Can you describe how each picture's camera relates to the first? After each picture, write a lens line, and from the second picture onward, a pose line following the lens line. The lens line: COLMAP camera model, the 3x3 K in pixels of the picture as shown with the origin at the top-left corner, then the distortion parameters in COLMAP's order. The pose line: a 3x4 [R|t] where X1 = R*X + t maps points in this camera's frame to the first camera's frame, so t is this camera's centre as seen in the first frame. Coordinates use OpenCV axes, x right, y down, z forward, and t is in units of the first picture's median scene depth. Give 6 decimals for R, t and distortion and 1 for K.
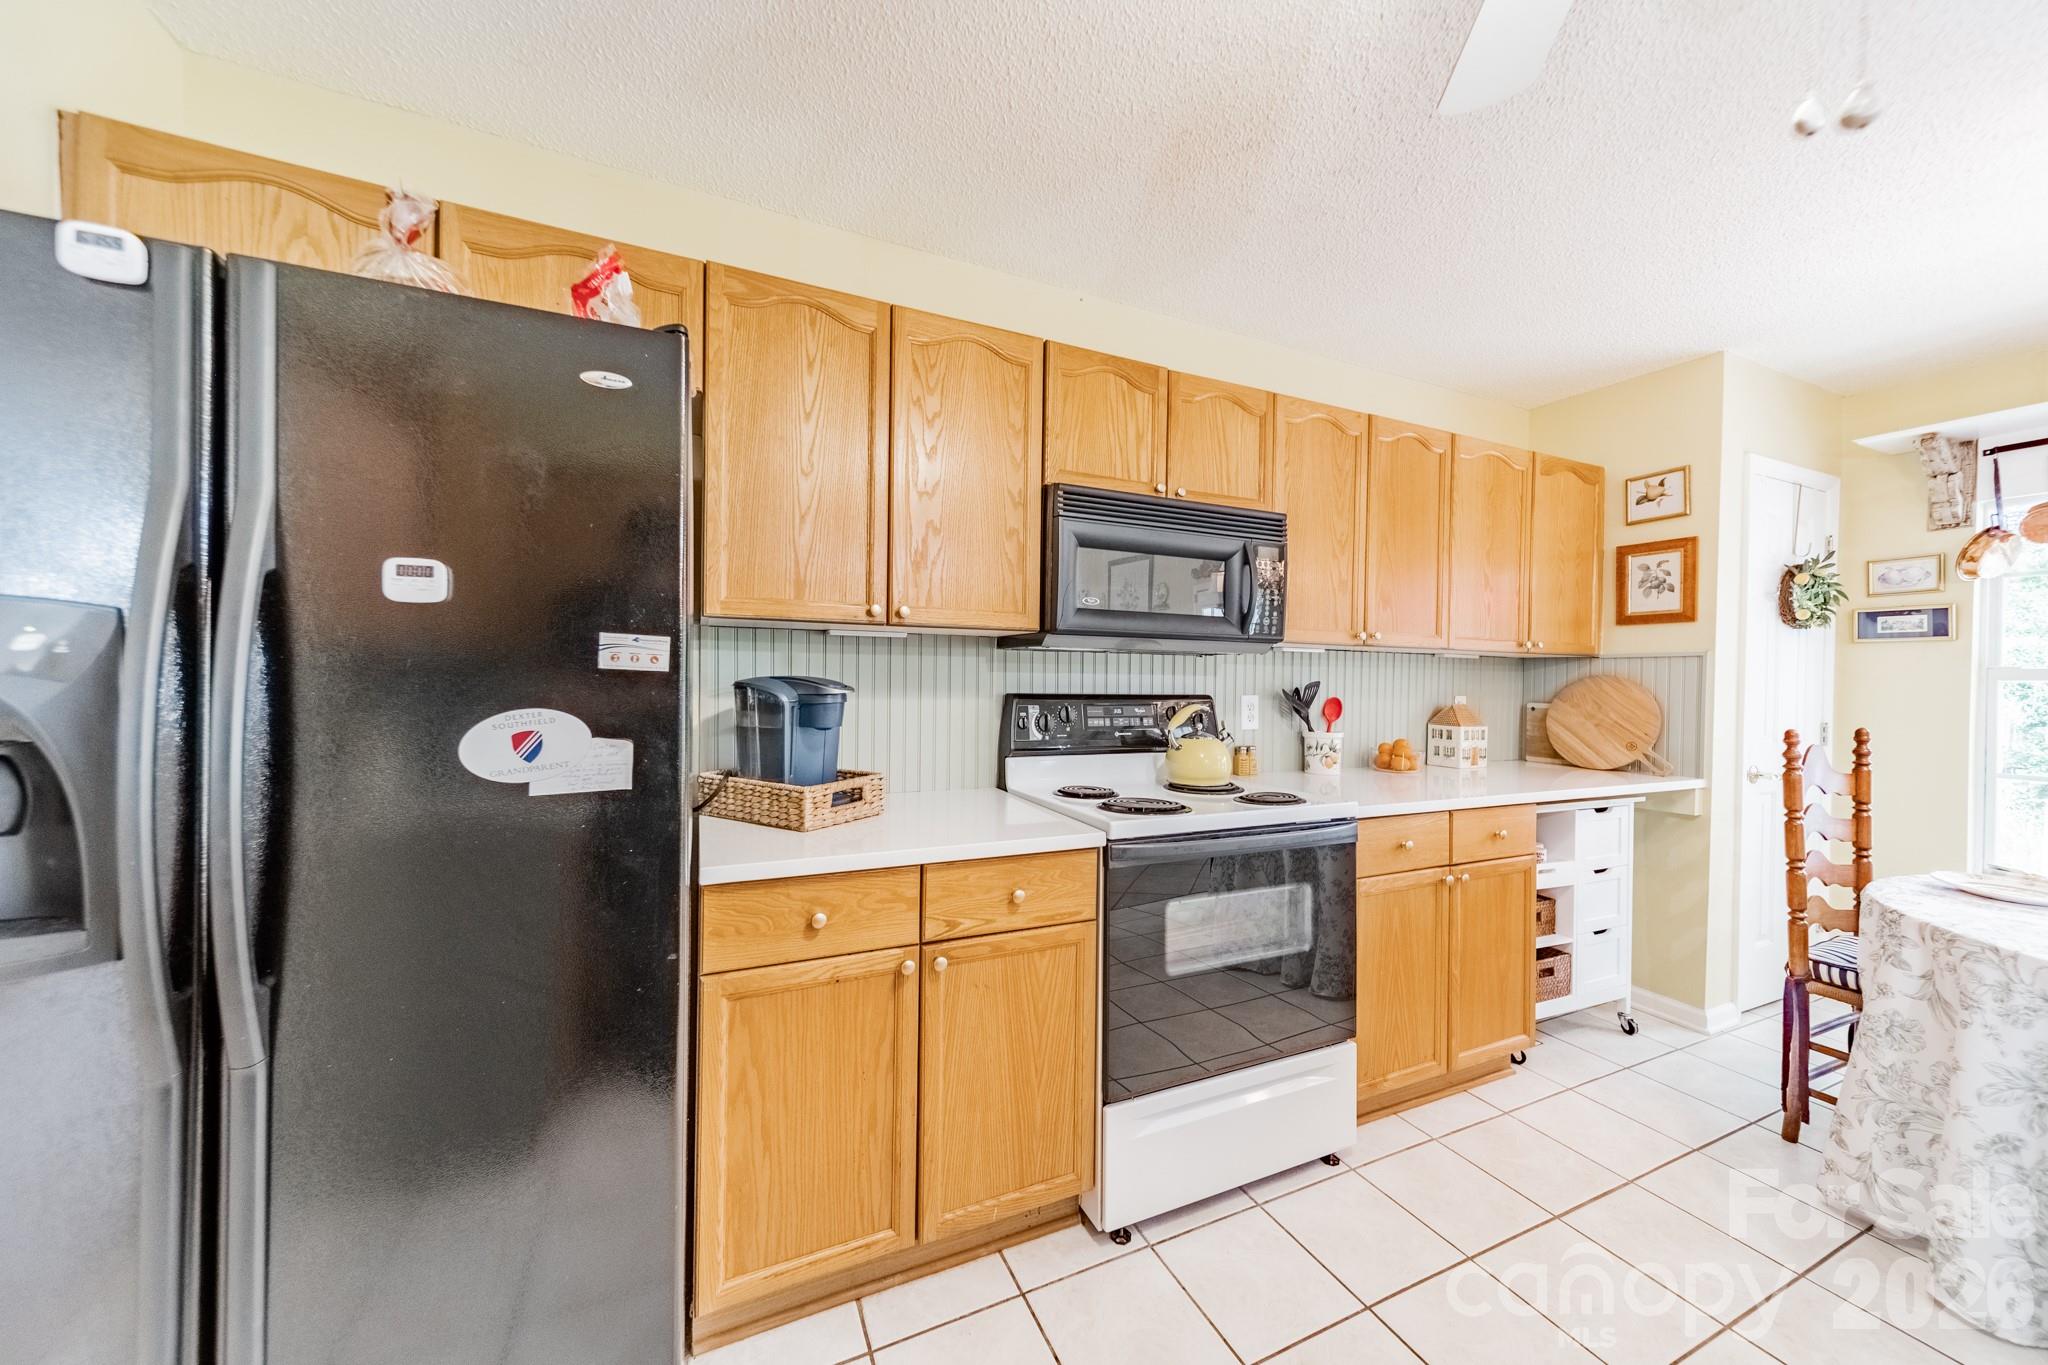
lens RADIAL K [[728.6, 0, 1028.4], [0, 728.6, 682.7], [0, 0, 1]] dist [0.009286, -0.000112]
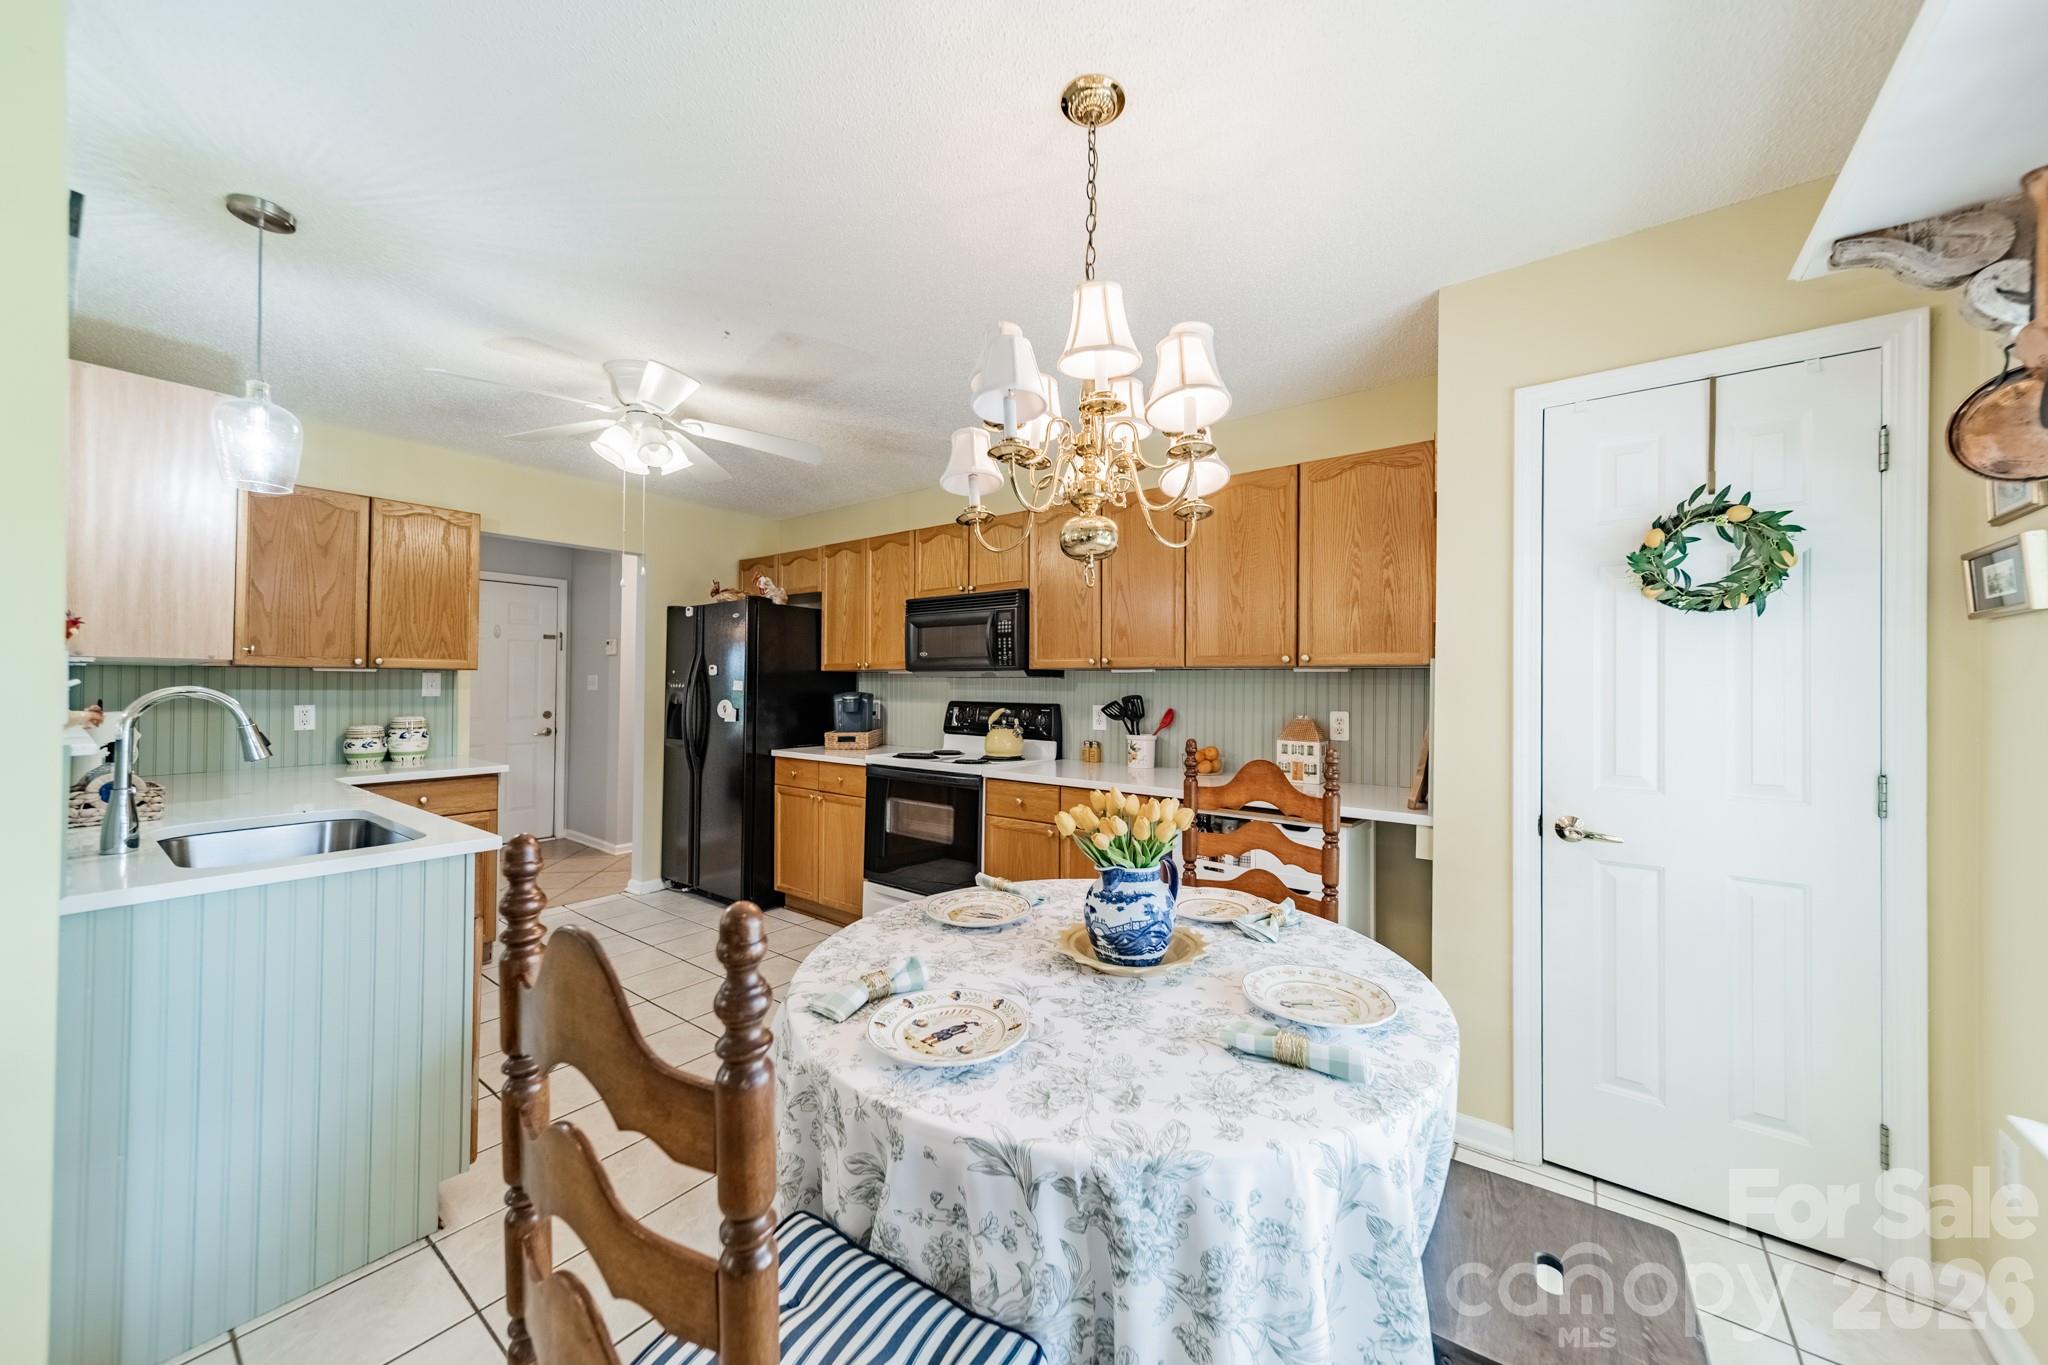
lens RADIAL K [[728.6, 0, 1022.4], [0, 728.6, 681.1], [0, 0, 1]] dist [0.009286, -0.000112]
pose [[0.466511, -0.016909, -0.884354, 2.111826], [-0.008530, 0.999685, -0.023614, 0.008007], [0.884474, 0.018560, 0.466220, 0.323983]]
